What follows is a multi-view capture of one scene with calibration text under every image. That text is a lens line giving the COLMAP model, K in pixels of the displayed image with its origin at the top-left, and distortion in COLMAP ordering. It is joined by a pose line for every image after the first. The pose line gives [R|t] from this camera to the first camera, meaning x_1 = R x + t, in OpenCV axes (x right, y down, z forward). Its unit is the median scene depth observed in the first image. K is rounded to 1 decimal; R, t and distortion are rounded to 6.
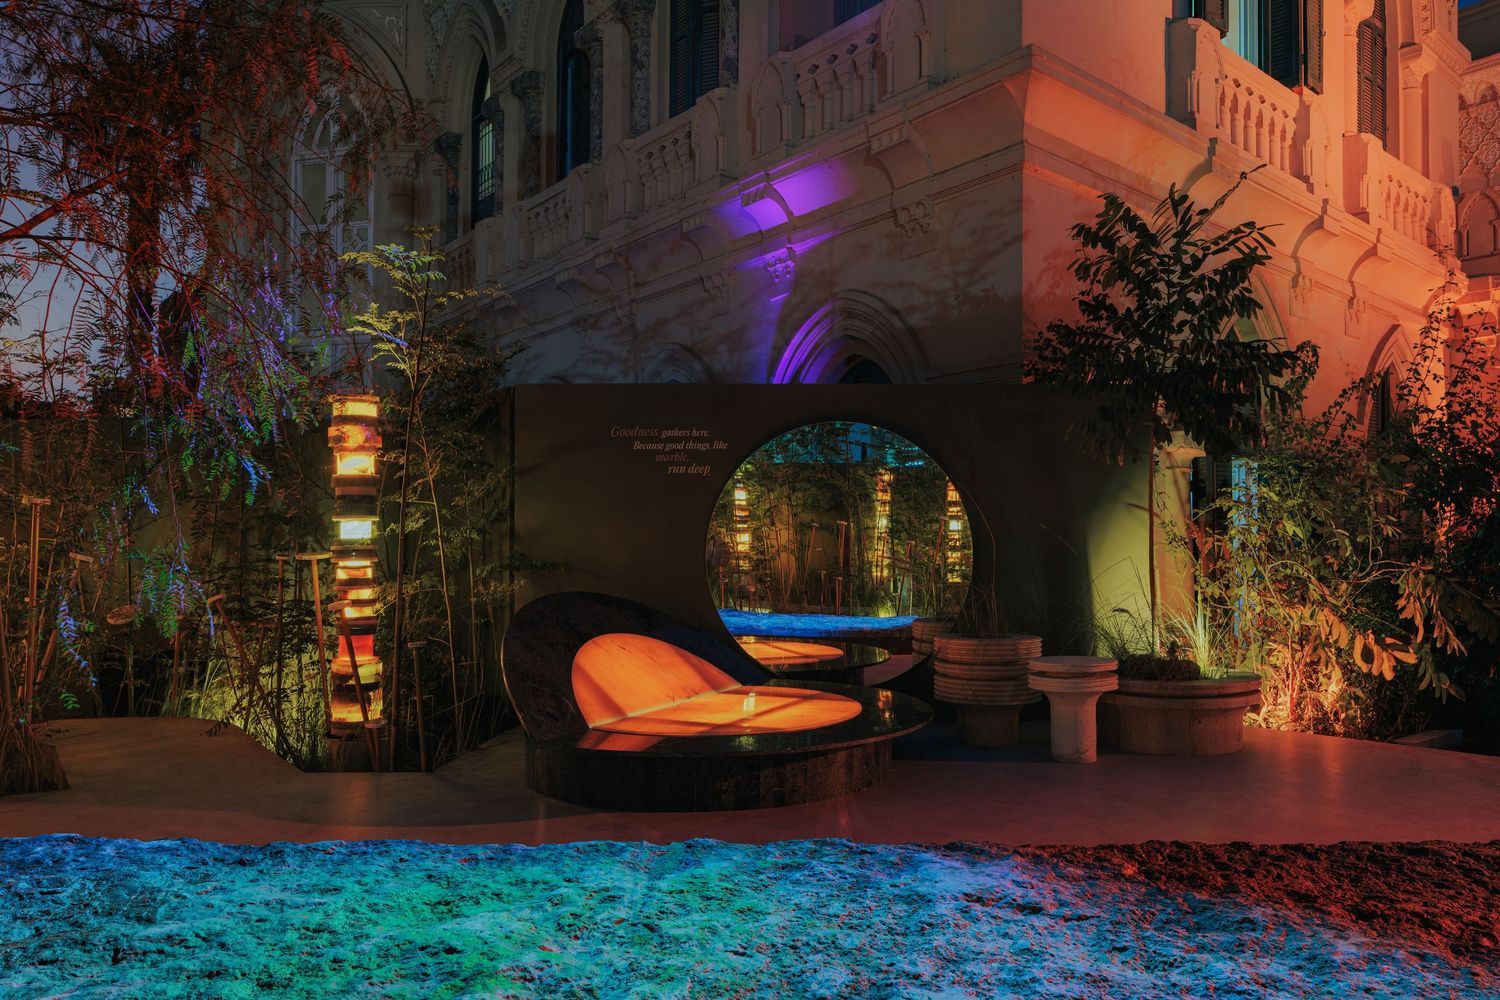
lens RADIAL K [[1059.0, 0, 750.0], [0, 1059.0, 500.0], [0, 0, 1]] dist [0.006154, 0.002087]
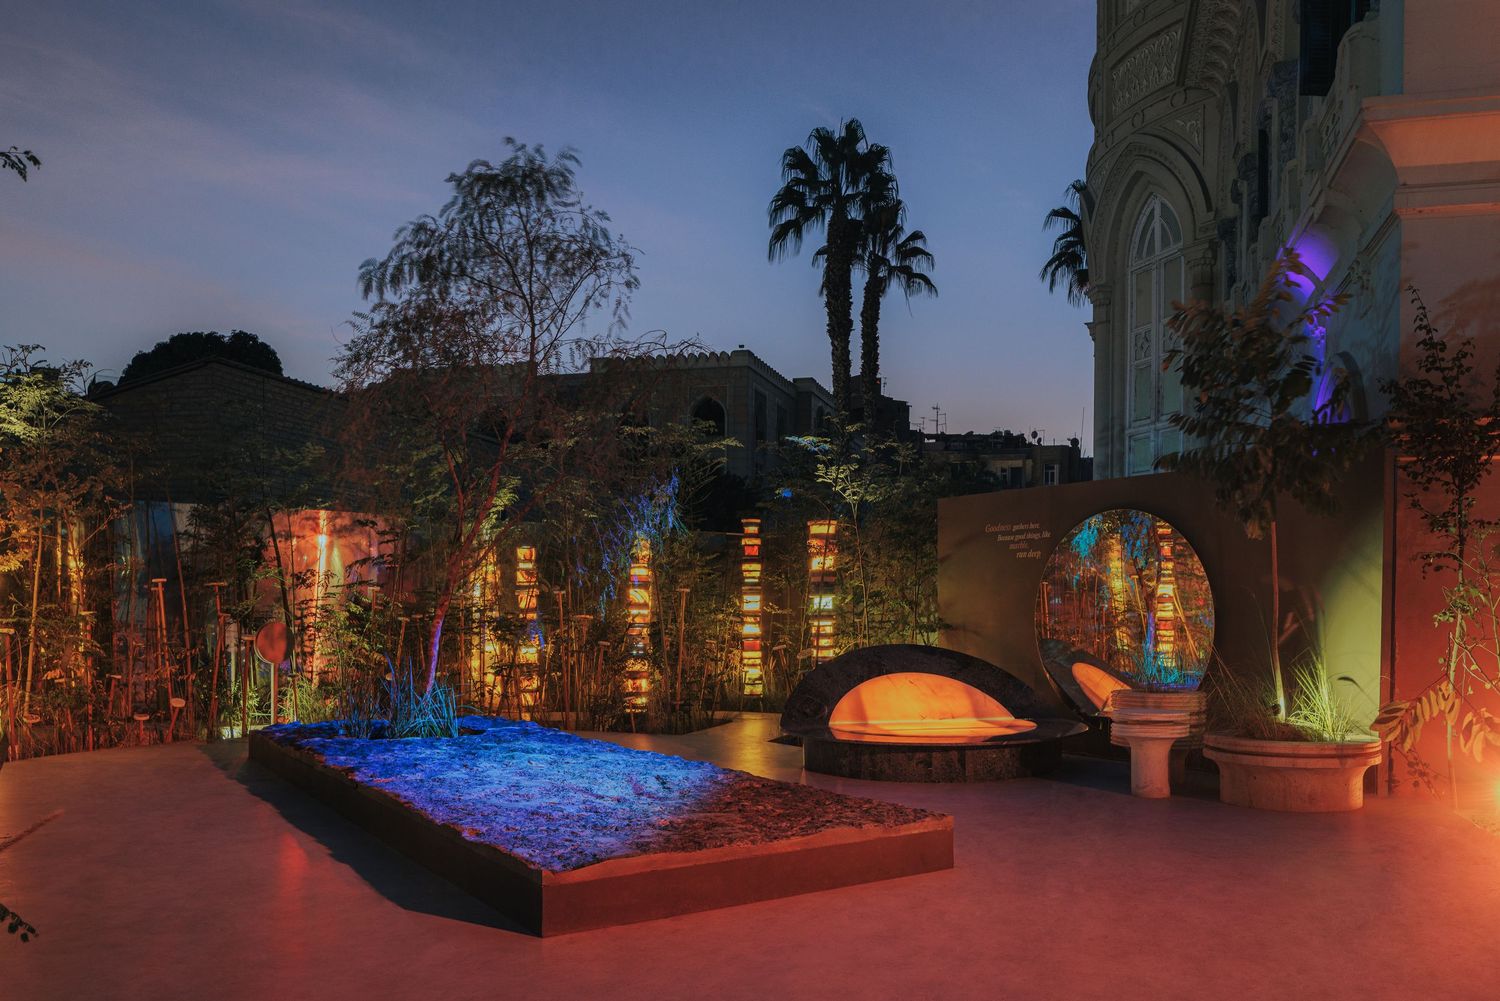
lens RADIAL K [[1059.0, 0, 750.0], [0, 1059.0, 500.5], [0, 0, 1]] dist [0.006154, 0.002087]
pose [[0.588551, -0.082547, -0.804235, 0.802767], [0.041024, 0.996542, -0.072263, -0.014393], [0.807419, 0.009538, 0.589902, -0.056877]]
